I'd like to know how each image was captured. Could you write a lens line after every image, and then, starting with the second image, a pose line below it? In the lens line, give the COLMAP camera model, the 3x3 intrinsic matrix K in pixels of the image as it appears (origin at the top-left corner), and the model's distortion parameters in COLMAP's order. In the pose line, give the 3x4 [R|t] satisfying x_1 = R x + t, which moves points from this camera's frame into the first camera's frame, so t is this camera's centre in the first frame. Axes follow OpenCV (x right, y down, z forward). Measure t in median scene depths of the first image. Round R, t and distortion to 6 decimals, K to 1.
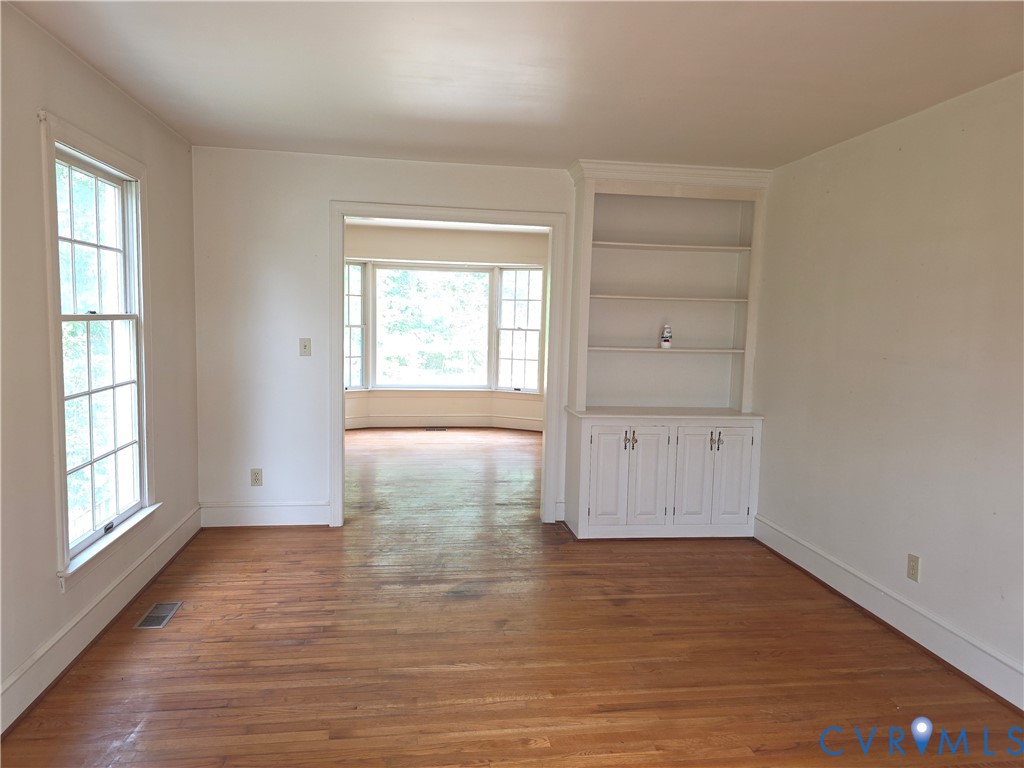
lens RADIAL K [[690.1, 0, 514.0], [0, 690.1, 381.5], [0, 0, 1]] dist [0.047726, -0.001851]
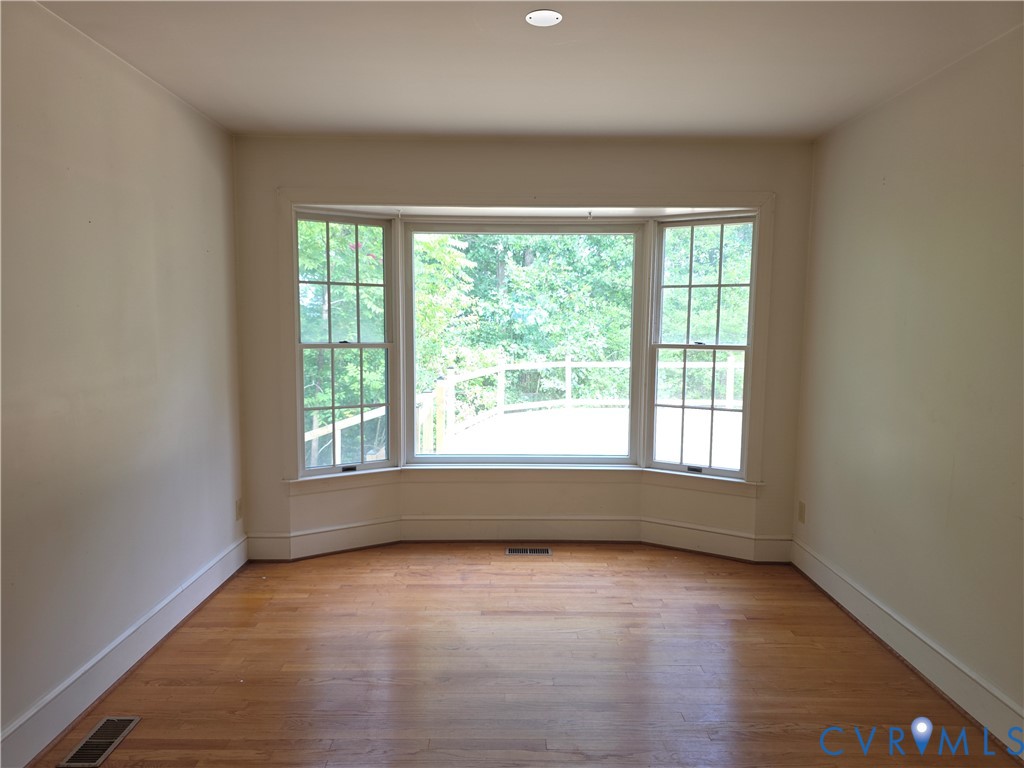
lens RADIAL K [[690.1, 0, 510.8], [0, 690.1, 391.9], [0, 0, 1]] dist [0.047726, -0.001851]
pose [[0.990143, -0.002492, -0.140040, -0.054897], [0.003259, 0.999981, 0.005247, -0.046327], [0.140024, -0.005652, 0.990132, 0.494022]]
